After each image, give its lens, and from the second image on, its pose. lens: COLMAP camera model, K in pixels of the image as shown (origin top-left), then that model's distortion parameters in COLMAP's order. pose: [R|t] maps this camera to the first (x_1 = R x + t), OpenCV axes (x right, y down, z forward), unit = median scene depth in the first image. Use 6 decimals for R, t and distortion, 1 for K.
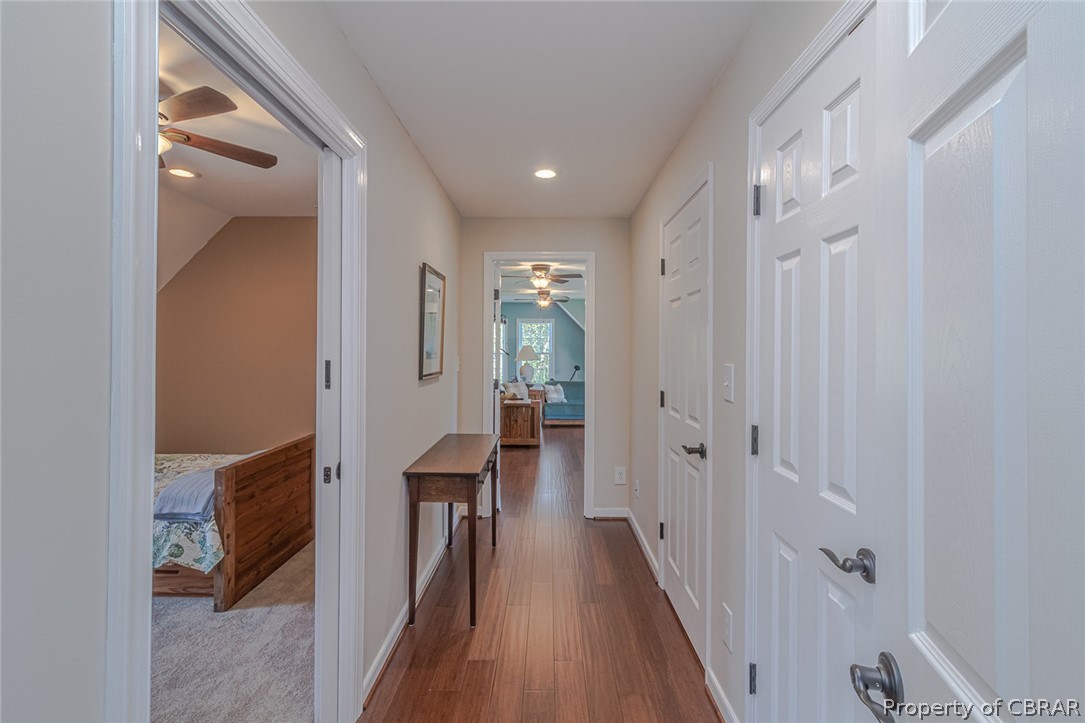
lens RADIAL K [[510.4, 0, 547.1], [0, 510.4, 362.0], [0, 0, 1]] dist [0.002761, -0.000339]
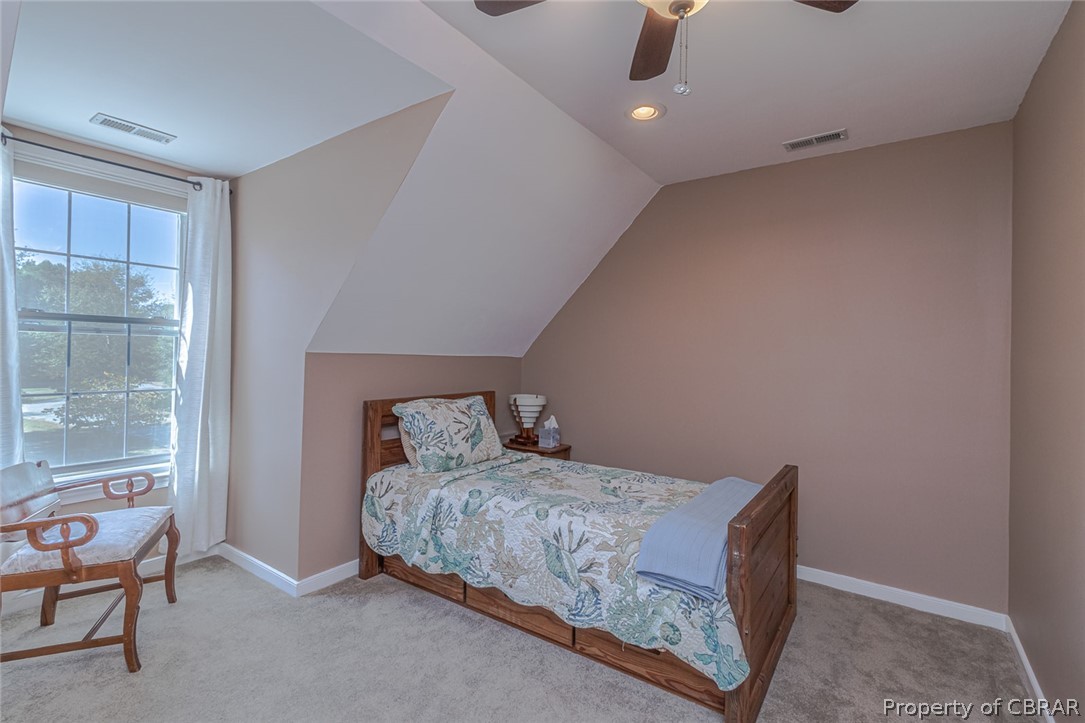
lens RADIAL K [[510.4, 0, 541.6], [0, 510.4, 364.8], [0, 0, 1]] dist [0.002761, -0.000339]
pose [[0.818332, 0.019270, -0.574422, -0.481079], [-0.022467, 0.999746, 0.001531, 0.018127], [0.574306, 0.011653, 0.818558, 0.343490]]
